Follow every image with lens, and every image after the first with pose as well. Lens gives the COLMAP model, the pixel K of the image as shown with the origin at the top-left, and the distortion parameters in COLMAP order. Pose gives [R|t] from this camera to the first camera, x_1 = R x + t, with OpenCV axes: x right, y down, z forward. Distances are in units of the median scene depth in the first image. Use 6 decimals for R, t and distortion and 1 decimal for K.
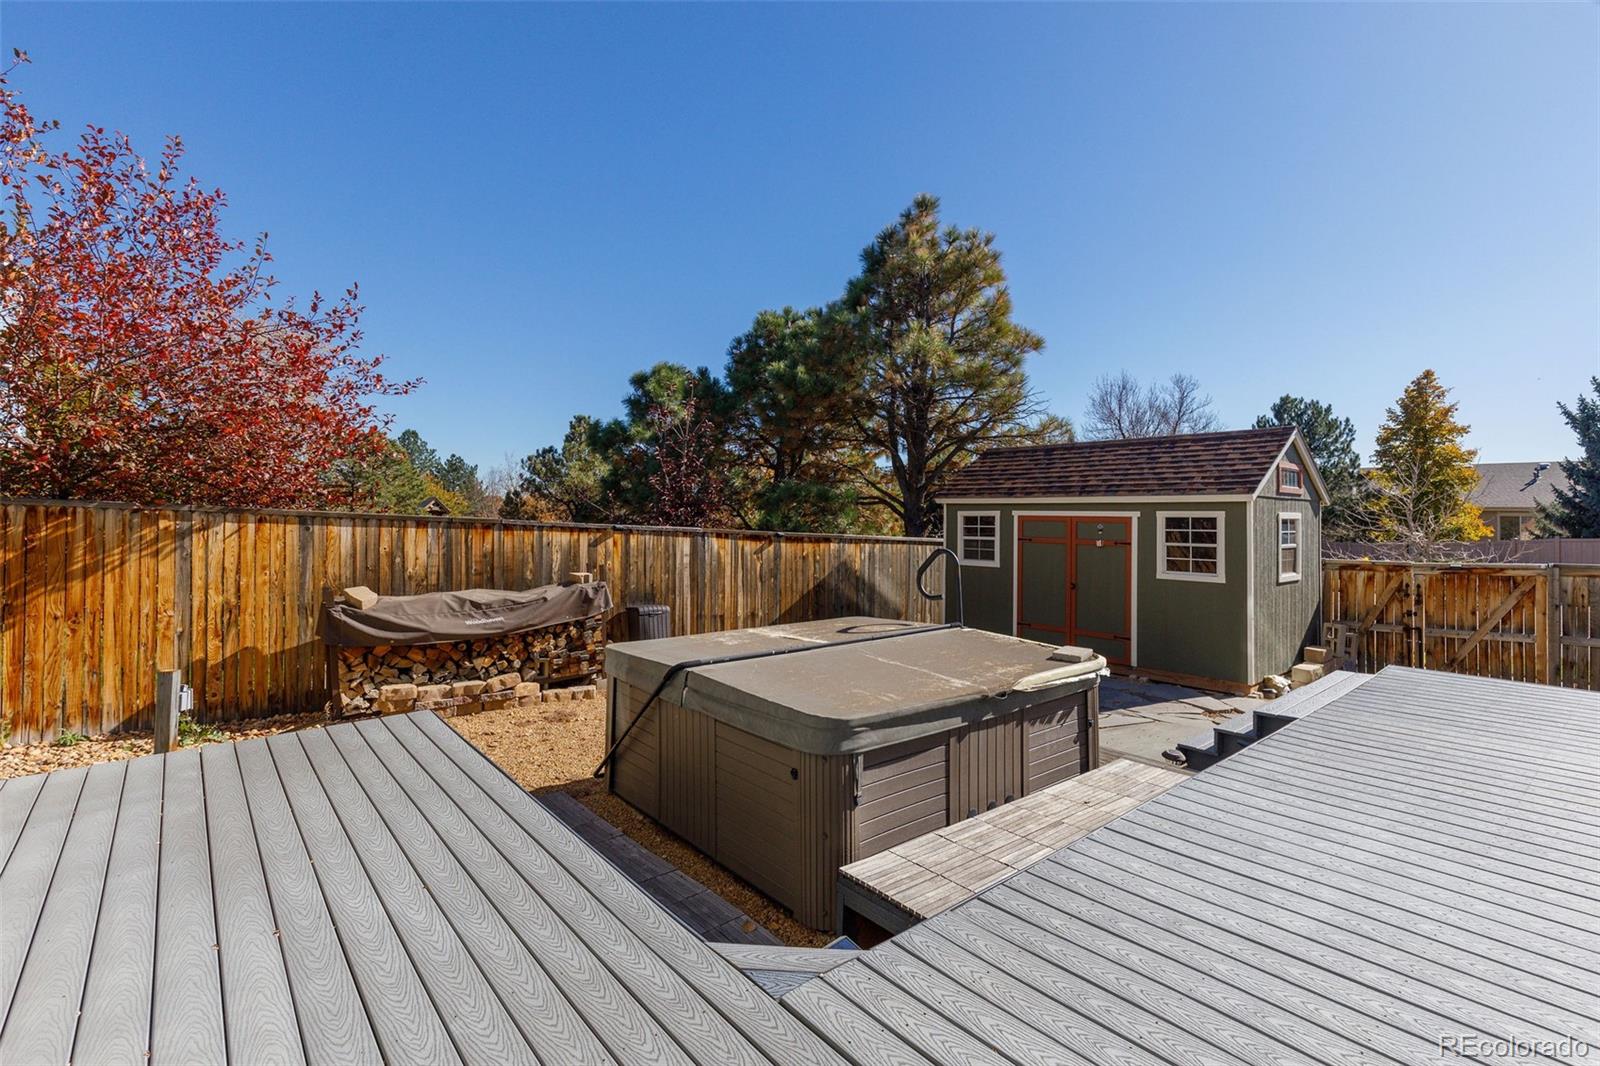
lens RADIAL K [[738.7, 0, 803.3], [0, 738.7, 519.3], [0, 0, 1]] dist [0.000539, 0.000056]
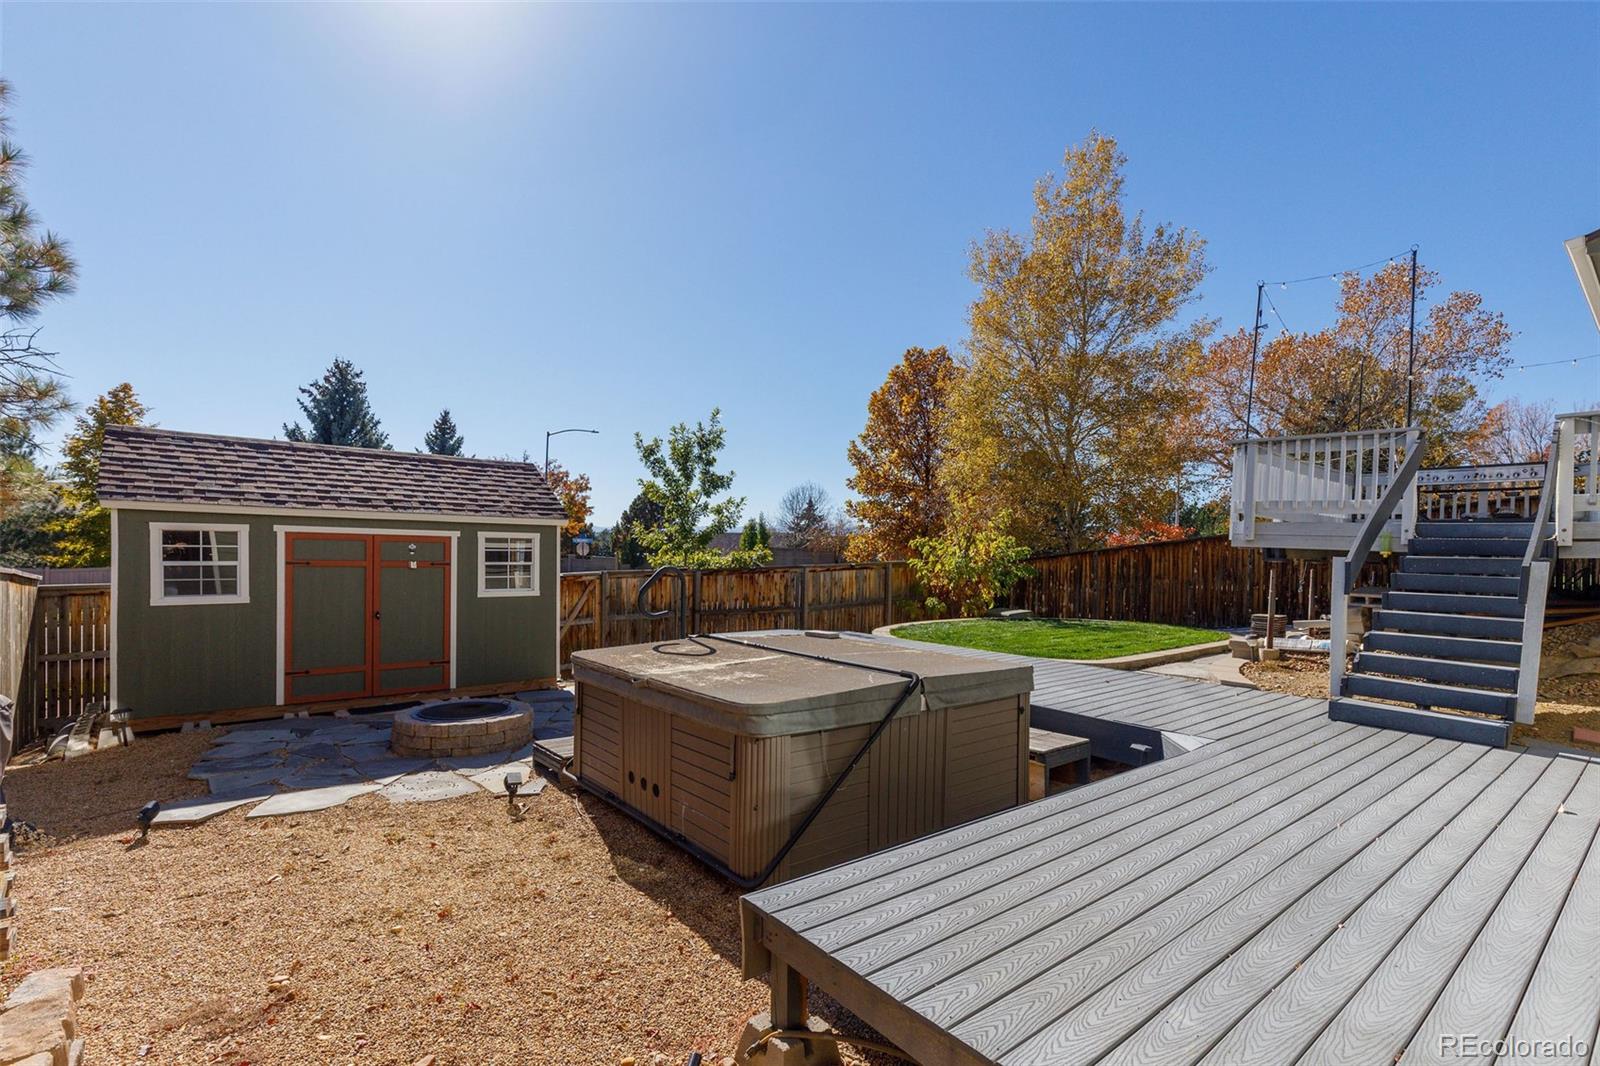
lens RADIAL K [[753.0, 0, 829.9], [0, 753.0, 552.9], [0, 0, 1]] dist [0.003456, -0.000616]
pose [[-0.004542, -0.005666, 0.999974, -0.571470], [-0.006472, 0.999963, 0.005636, 0.010033], [-0.999969, -0.006446, -0.004579, 0.528220]]
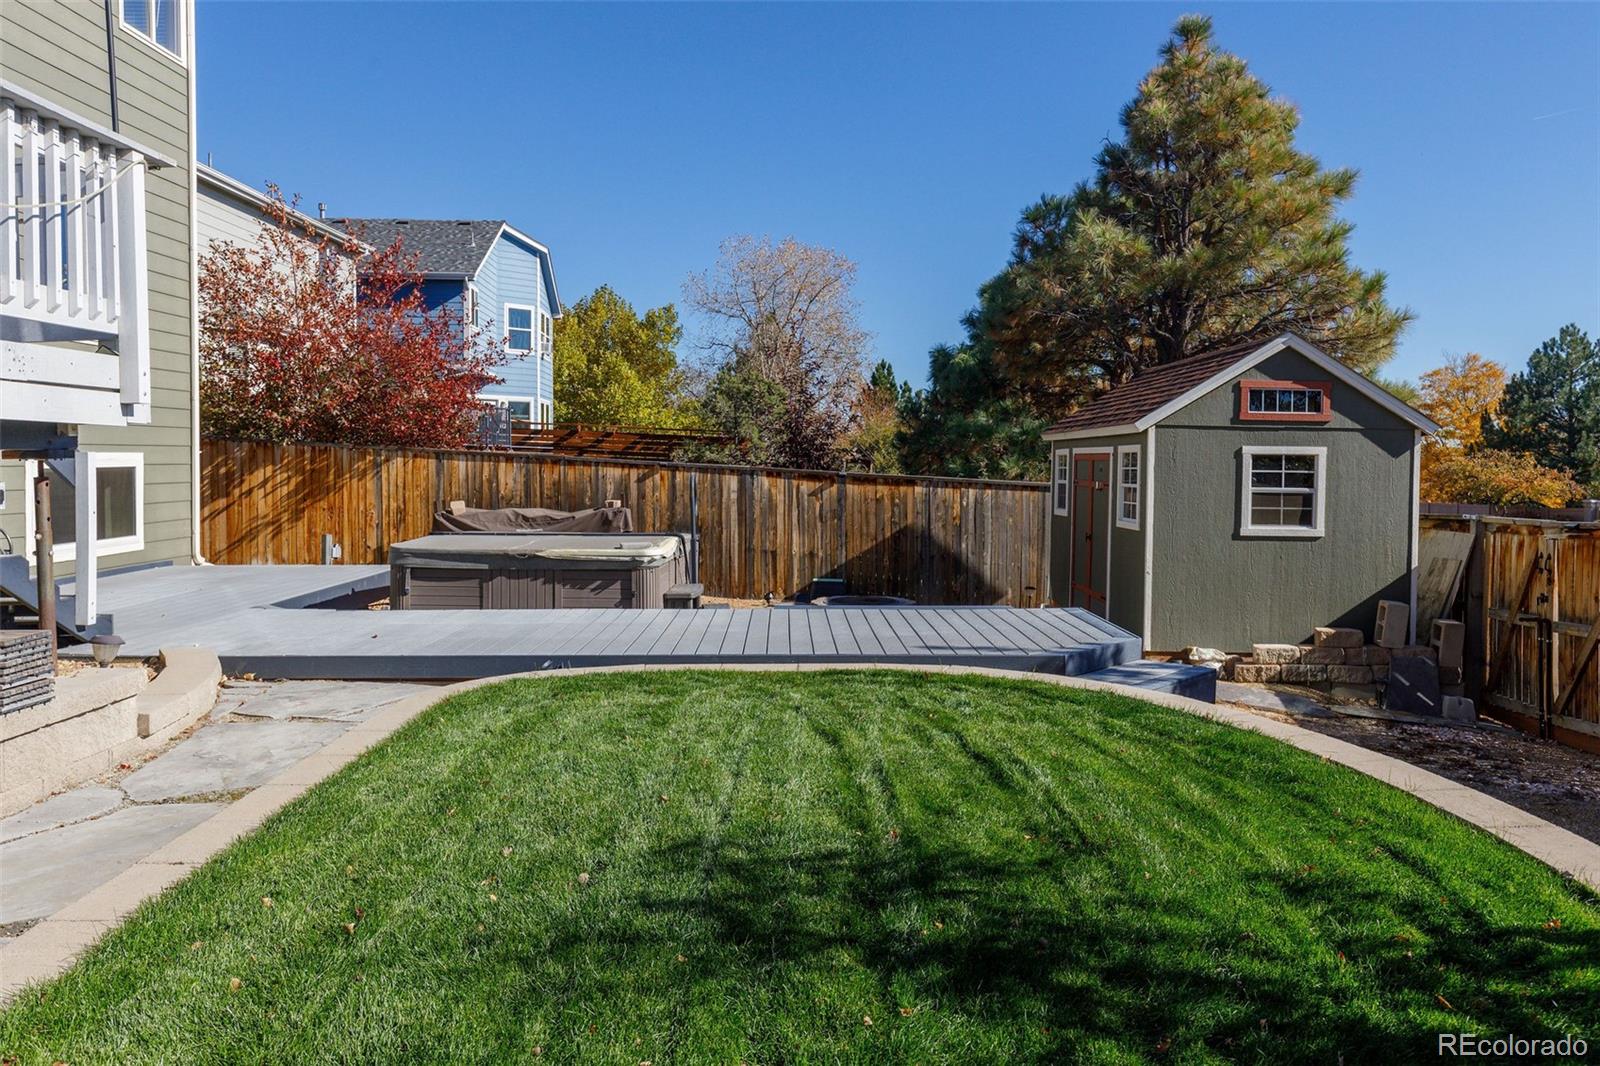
lens RADIAL K [[1191.9, 0, 804.6], [0, 1191.9, 529.7], [0, 0, 1]] dist [0.014270, 0.002968]
pose [[0.743539, 0.036205, -0.667712, 1.154258], [-0.009671, 0.999011, 0.043400, 0.029723], [0.668623, -0.025812, 0.743153, -0.240131]]
